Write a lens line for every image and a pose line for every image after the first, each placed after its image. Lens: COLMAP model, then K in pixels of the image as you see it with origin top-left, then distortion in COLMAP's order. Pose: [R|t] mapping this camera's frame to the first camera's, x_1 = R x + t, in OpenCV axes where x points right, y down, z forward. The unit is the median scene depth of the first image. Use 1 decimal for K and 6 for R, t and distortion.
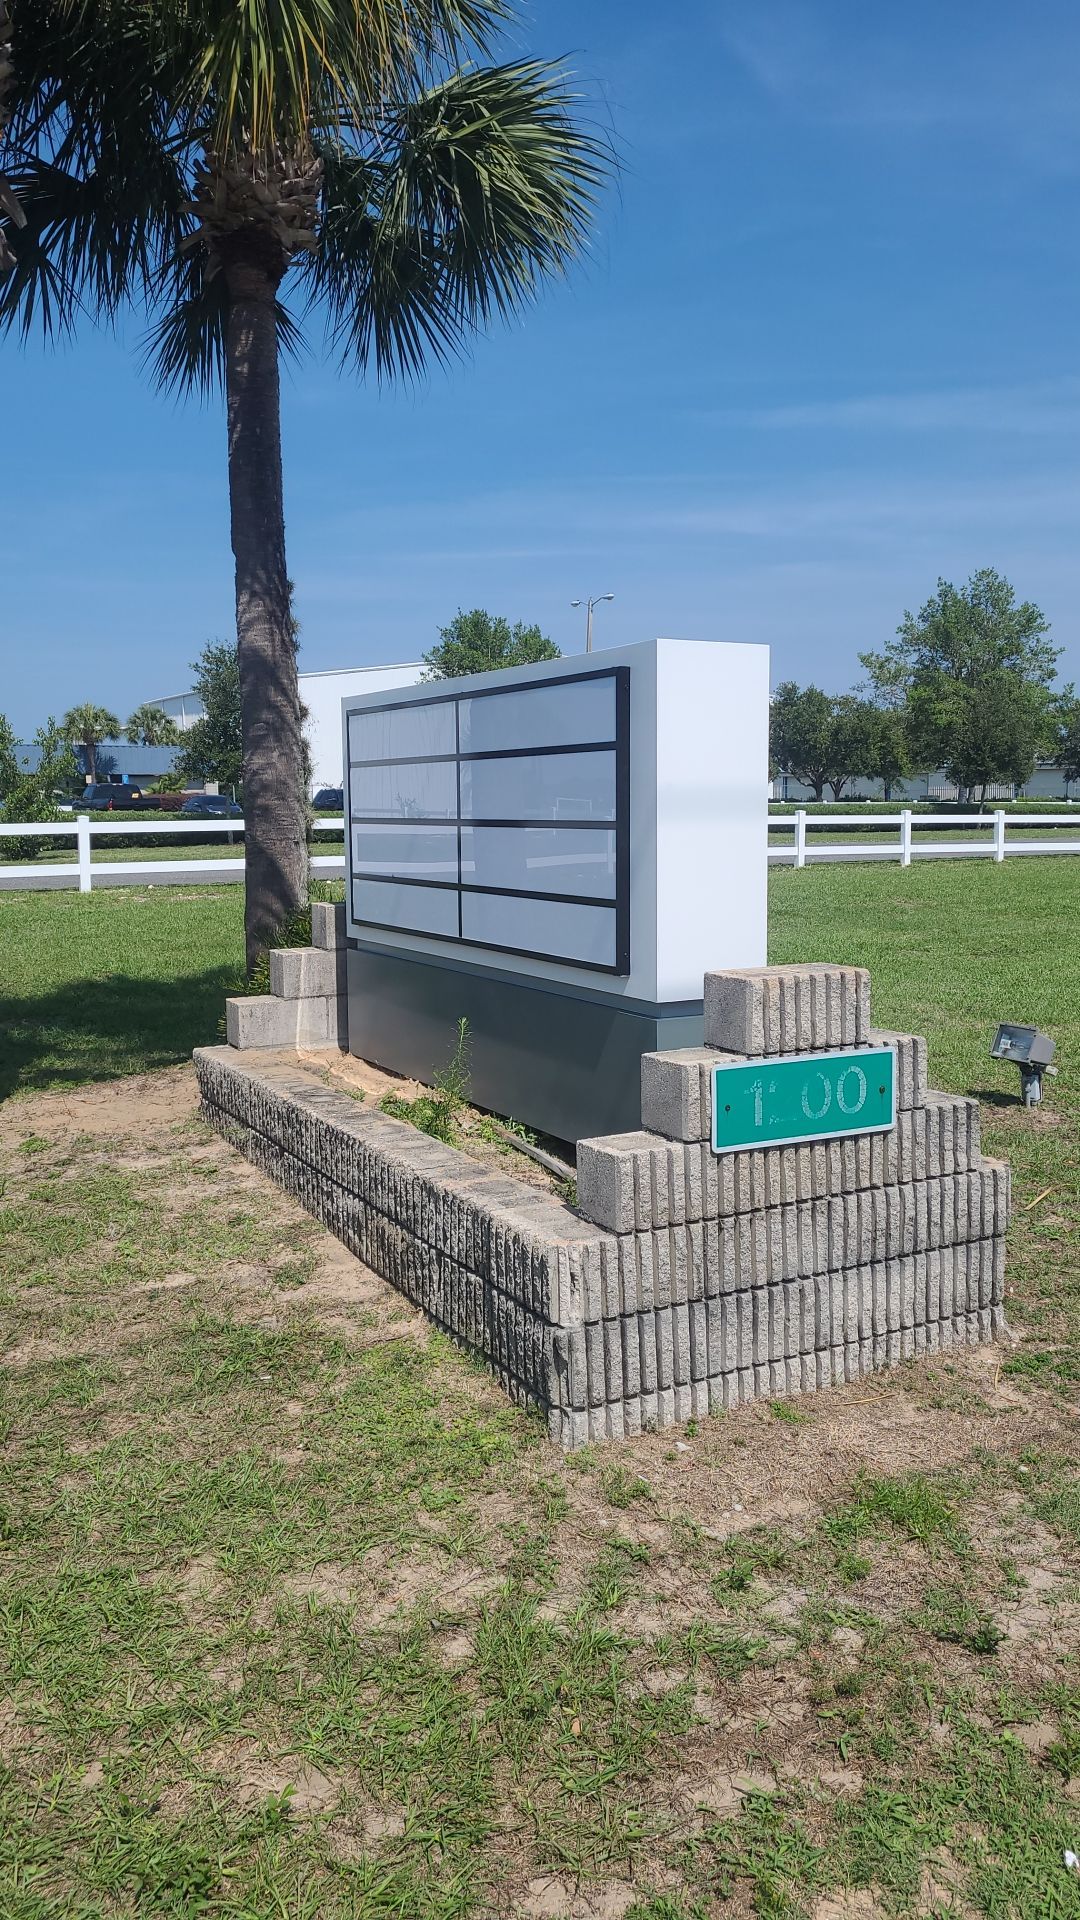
lens RADIAL K [[1442.8, 0, 540.0], [0, 1442.8, 960.0], [0, 0, 1]] dist [0.045966, 0.001906]
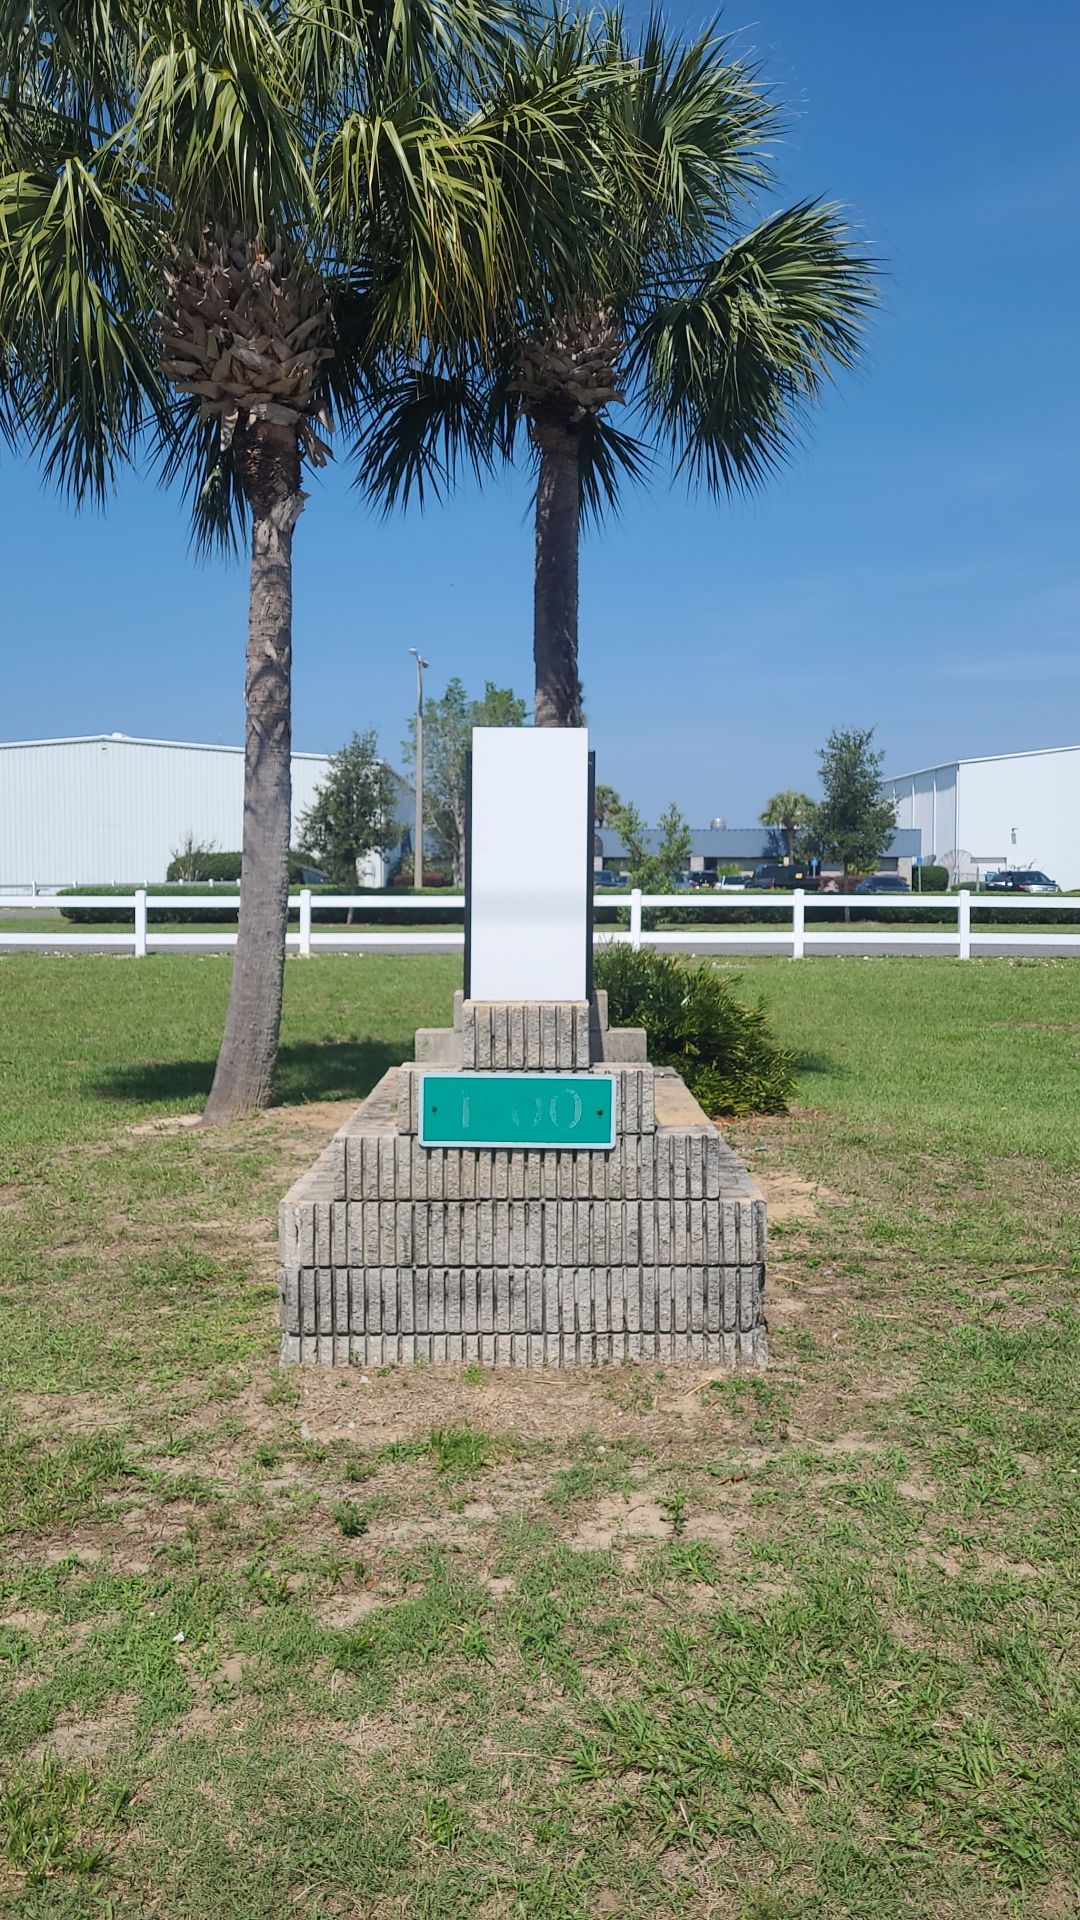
lens RADIAL K [[1460.8, 0, 559.1], [0, 1460.8, 950.2], [0, 0, 1]] dist [0.031306, 0.005592]
pose [[0.872700, 0.032294, -0.487188, 0.768993], [-0.063885, 0.996785, -0.048364, 0.020650], [0.484060, 0.073331, 0.871957, -0.025283]]
